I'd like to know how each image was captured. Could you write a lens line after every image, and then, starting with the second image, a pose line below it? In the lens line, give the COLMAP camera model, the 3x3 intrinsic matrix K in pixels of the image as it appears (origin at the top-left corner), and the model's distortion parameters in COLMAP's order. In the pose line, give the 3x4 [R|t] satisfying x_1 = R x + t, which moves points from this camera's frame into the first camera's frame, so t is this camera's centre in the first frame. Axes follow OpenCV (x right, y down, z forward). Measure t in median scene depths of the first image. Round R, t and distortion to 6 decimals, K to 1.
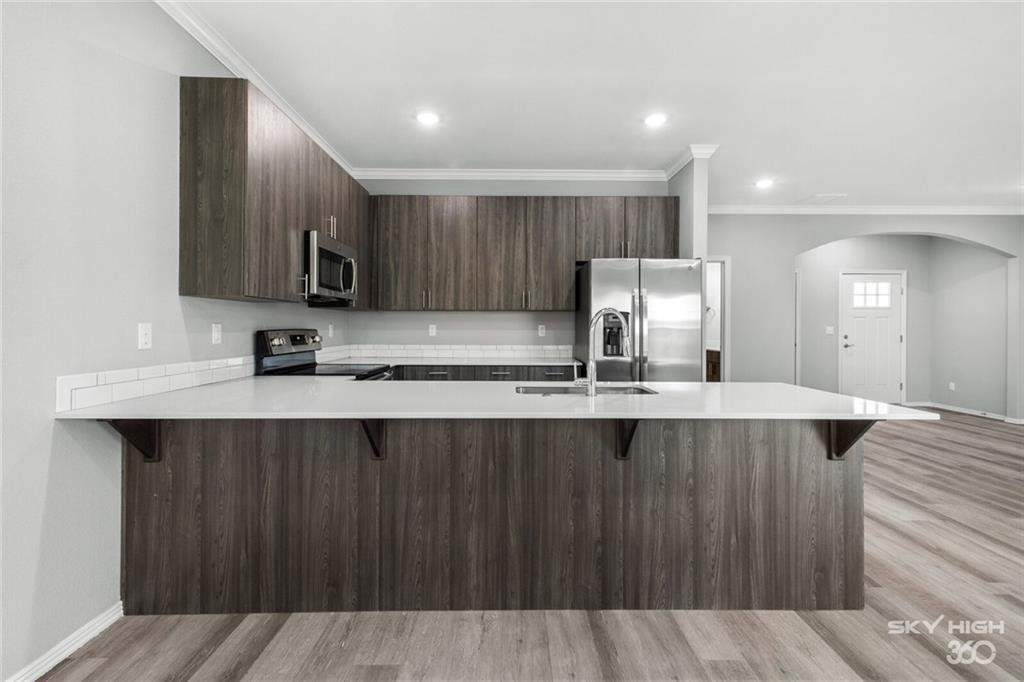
lens RADIAL K [[449.5, 0, 521.7], [0, 449.5, 325.6], [0, 0, 1]] dist [0.015793, -0.002189]
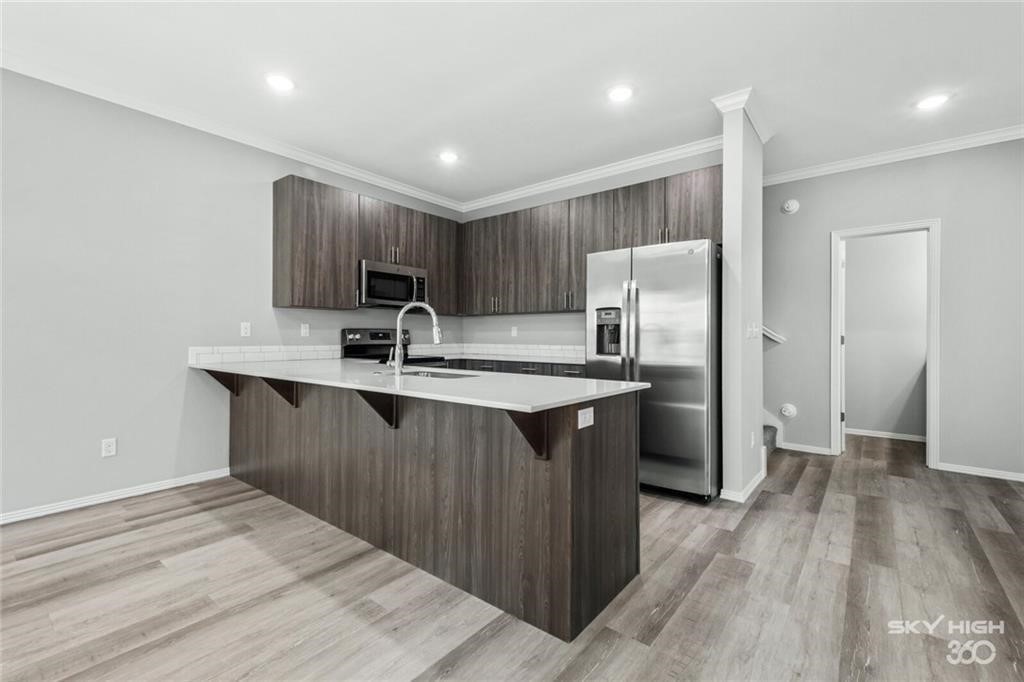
lens RADIAL K [[449.5, 0, 510.9], [0, 449.5, 332.8], [0, 0, 1]] dist [0.015793, -0.002189]
pose [[0.769929, -0.006558, -0.638096, 0.808806], [0.000494, 0.999953, -0.009680, 0.037863], [0.638130, 0.007137, 0.769896, 0.187806]]
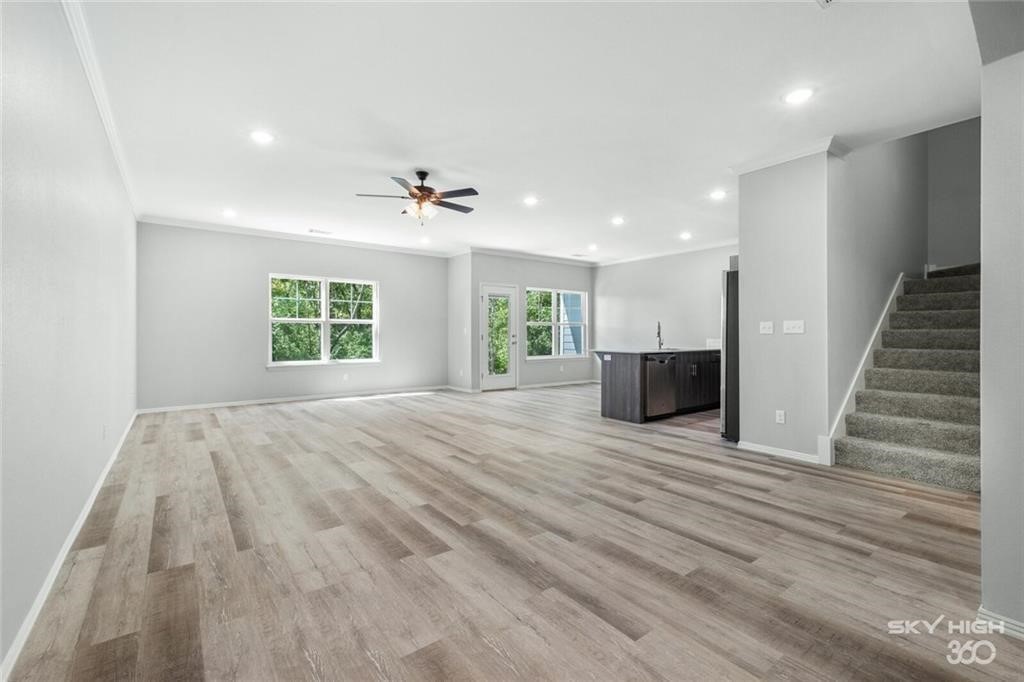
lens RADIAL K [[449.5, 0, 510.5], [0, 449.5, 334.9], [0, 0, 1]] dist [0.015793, -0.002189]
pose [[-0.814400, -0.004697, -0.580285, 2.051114], [-0.002708, 0.999987, -0.004294, 0.052078], [0.580297, -0.001925, -0.814402, 2.120899]]
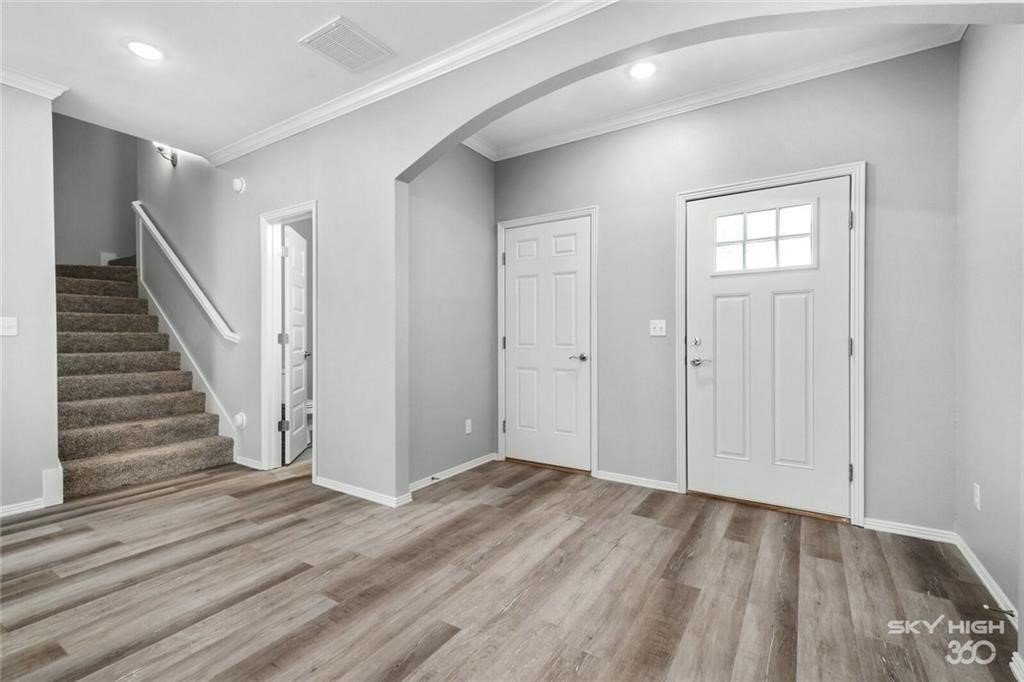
lens RADIAL K [[449.5, 0, 516.9], [0, 449.5, 339.6], [0, 0, 1]] dist [0.015793, -0.002189]
pose [[0.833239, -0.003181, -0.552903, 1.985341], [0.004800, 0.999987, 0.001480, 0.050945], [0.552892, -0.003887, 0.833244, 1.302664]]
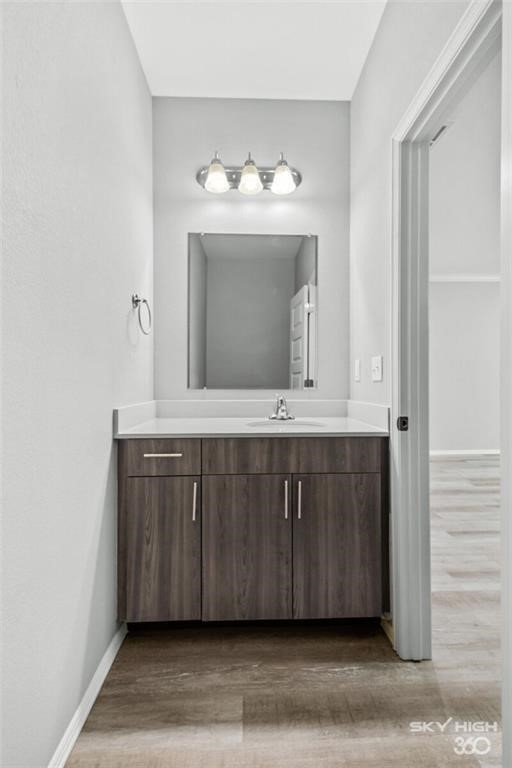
lens RADIAL K [[337.2, 0, 258.7], [0, 337.2, 383.4], [0, 0, 1]] dist [0.015793, -0.002189]
pose [[-0.018963, -0.004394, 0.999811, 0.434389], [-0.003641, 0.999984, 0.004325, 0.045961], [-0.999814, -0.003558, -0.018979, 2.232351]]
